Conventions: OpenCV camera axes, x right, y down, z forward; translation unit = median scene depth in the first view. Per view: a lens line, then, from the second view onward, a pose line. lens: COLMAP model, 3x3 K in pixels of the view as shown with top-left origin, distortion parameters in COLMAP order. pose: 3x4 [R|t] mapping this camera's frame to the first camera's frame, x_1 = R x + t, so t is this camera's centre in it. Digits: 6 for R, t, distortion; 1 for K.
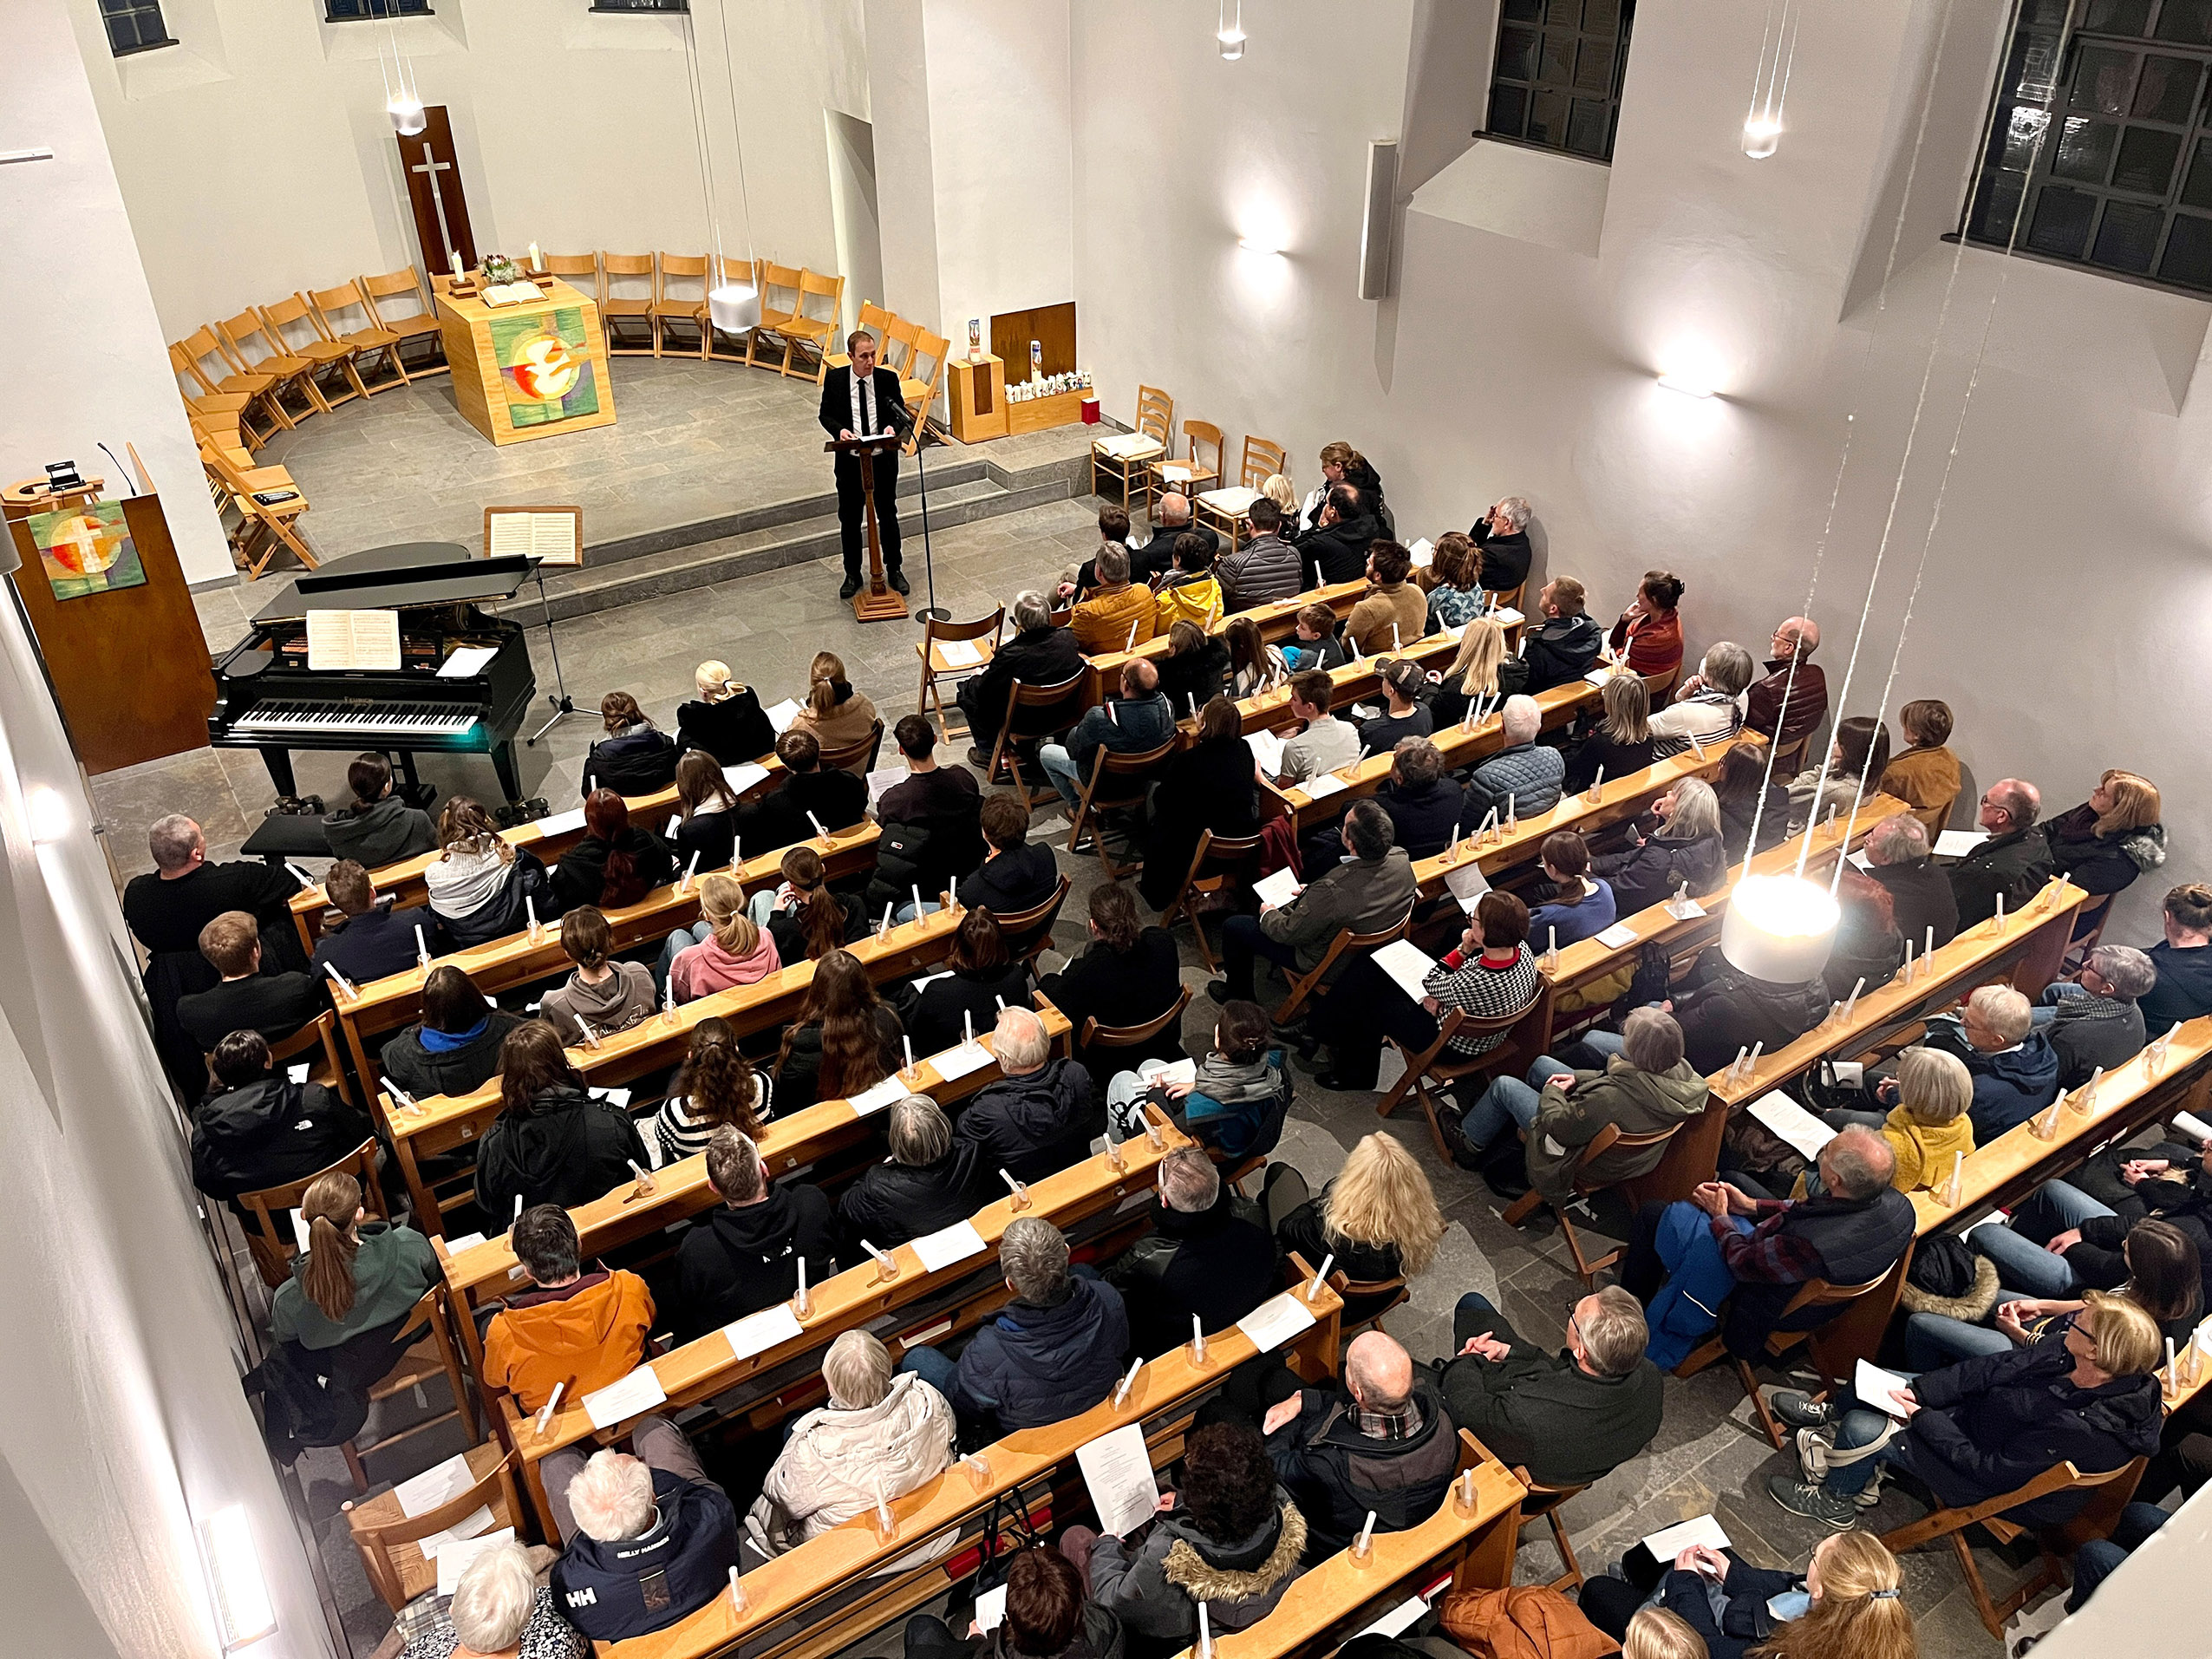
lens RADIAL K [[1685.7, 0, 1106.0], [0, 1685.7, 829.5], [0, 0, 1]] dist [-0.011149, -0.009802]
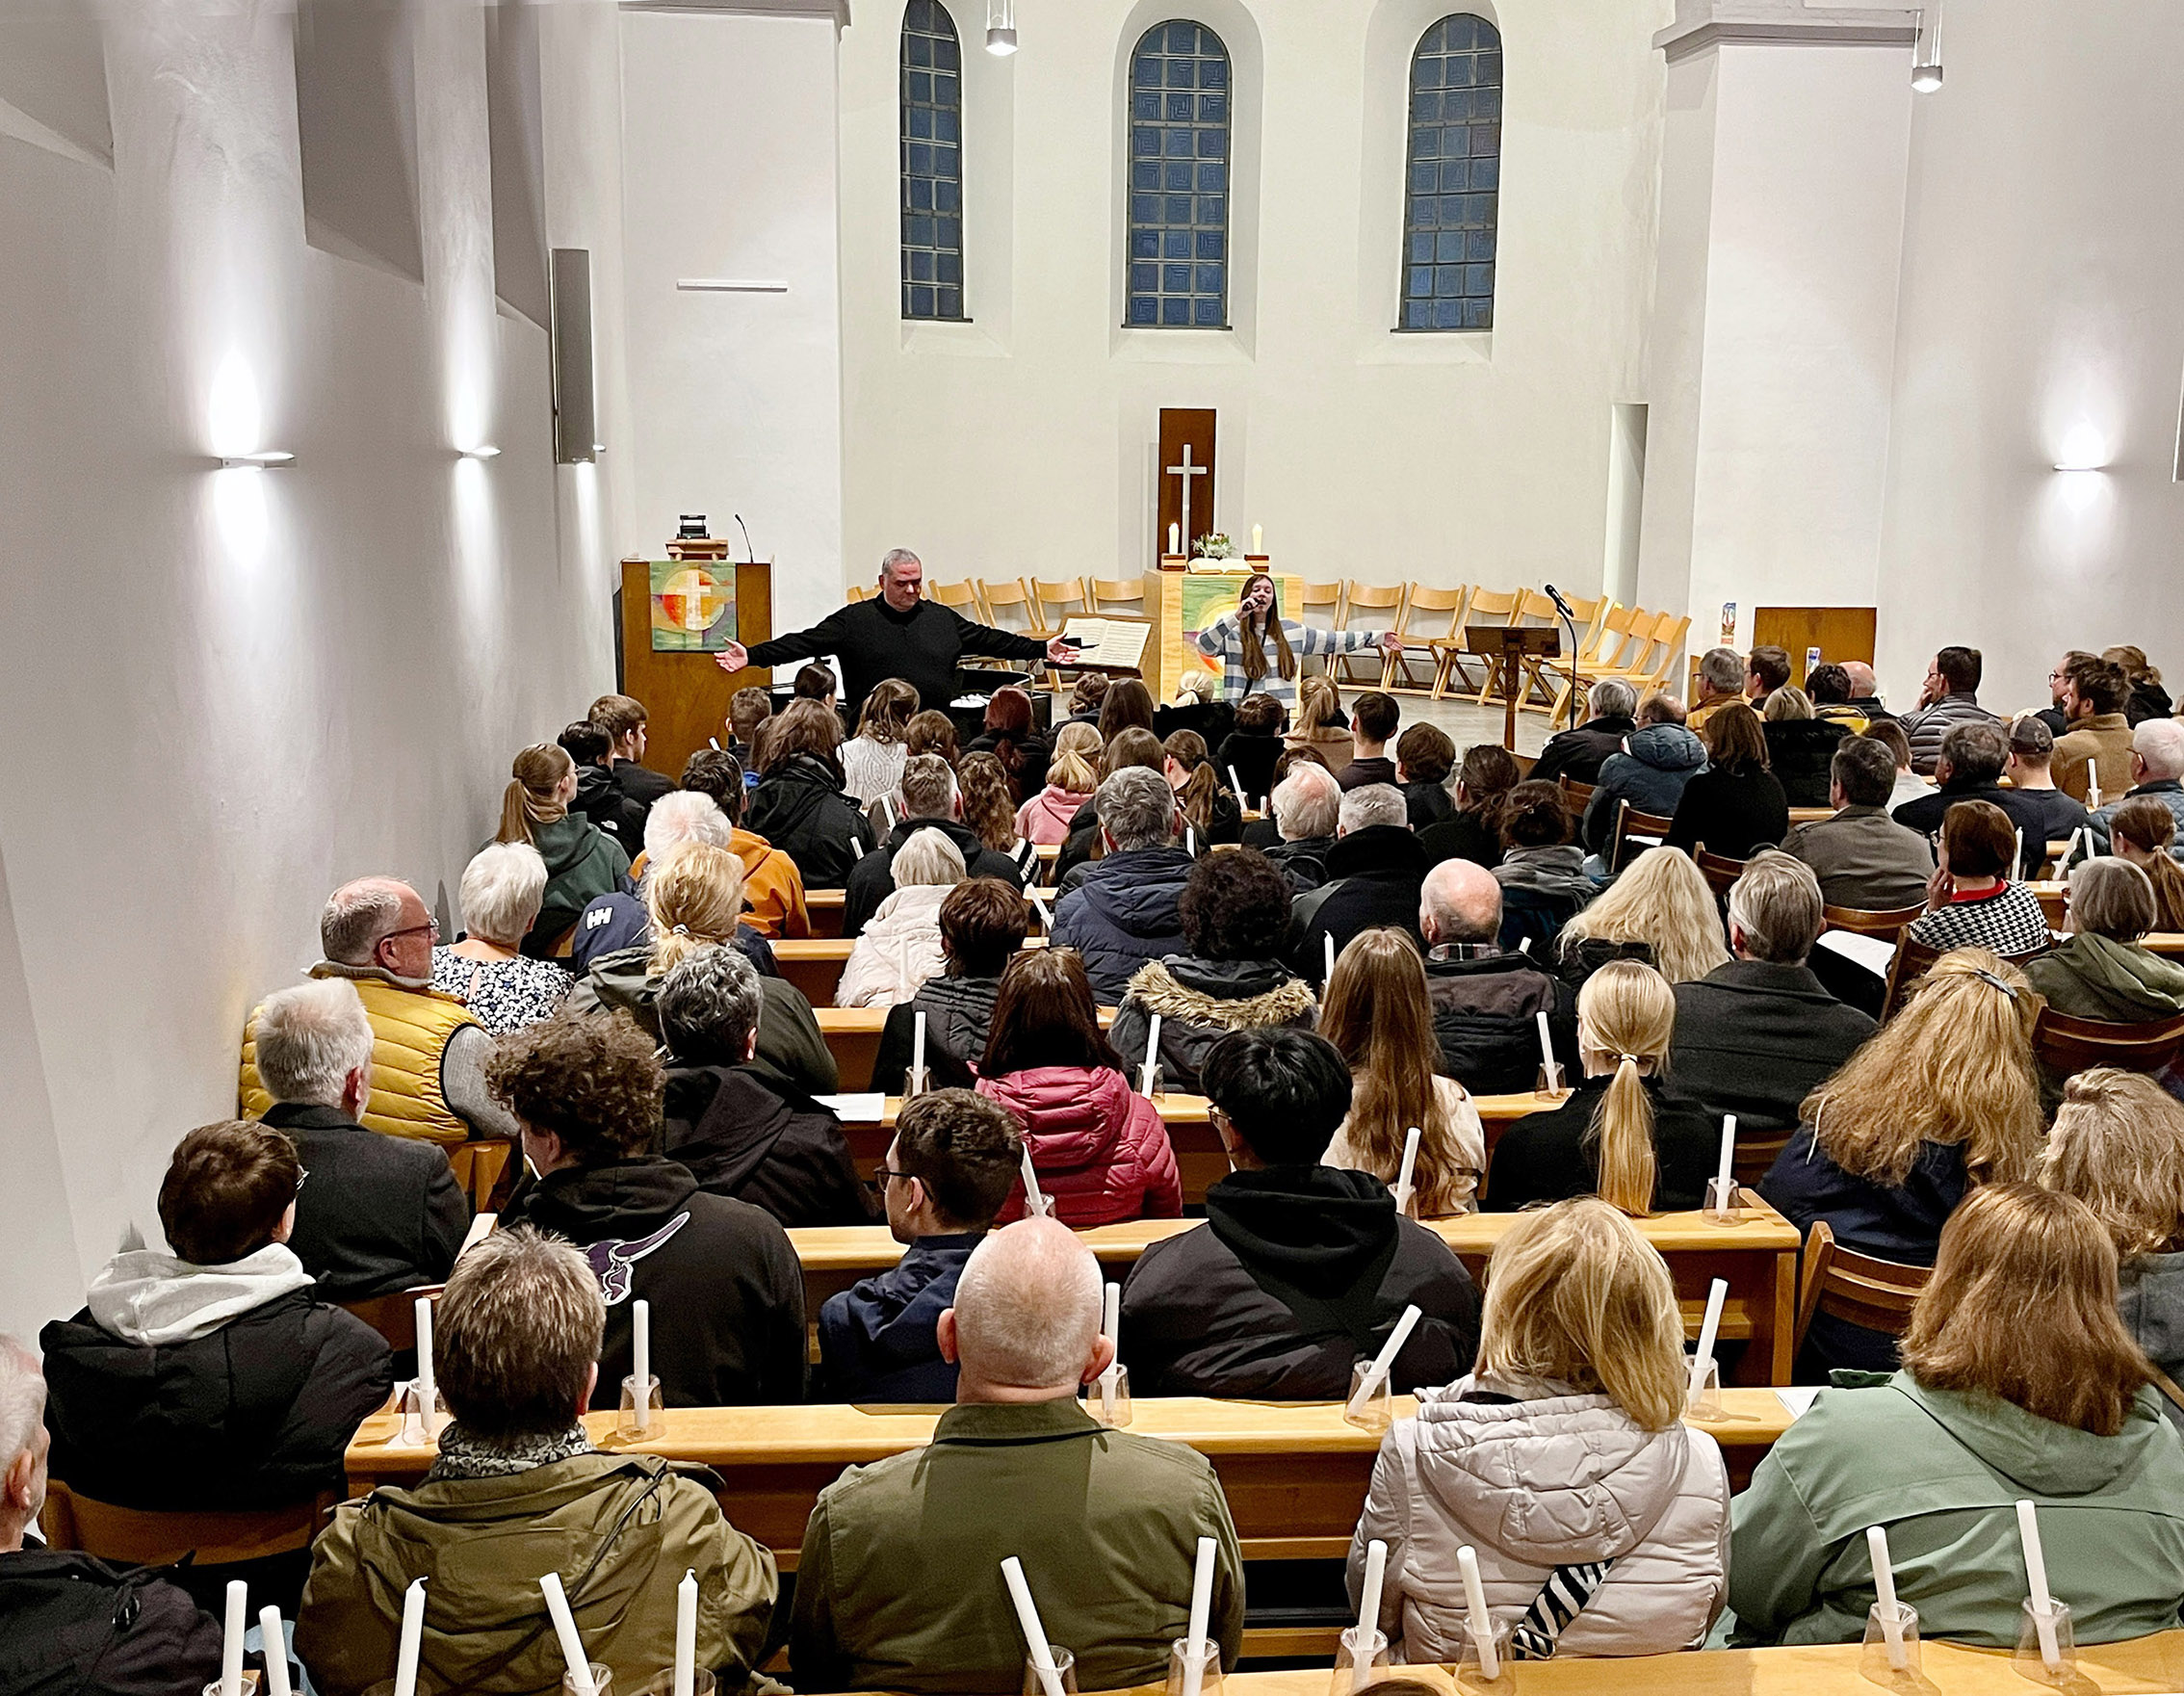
lens RADIAL K [[2361.6, 0, 1092.0], [0, 2361.6, 848.0], [0, 0, 1]] dist [0.189531, -0.524448]
pose [[0.885018, 0.096289, -0.455490, 0.181665], [-0.263322, 0.910375, -0.319184, 0.246603], [0.383932, 0.402424, 0.831054, -0.018963]]
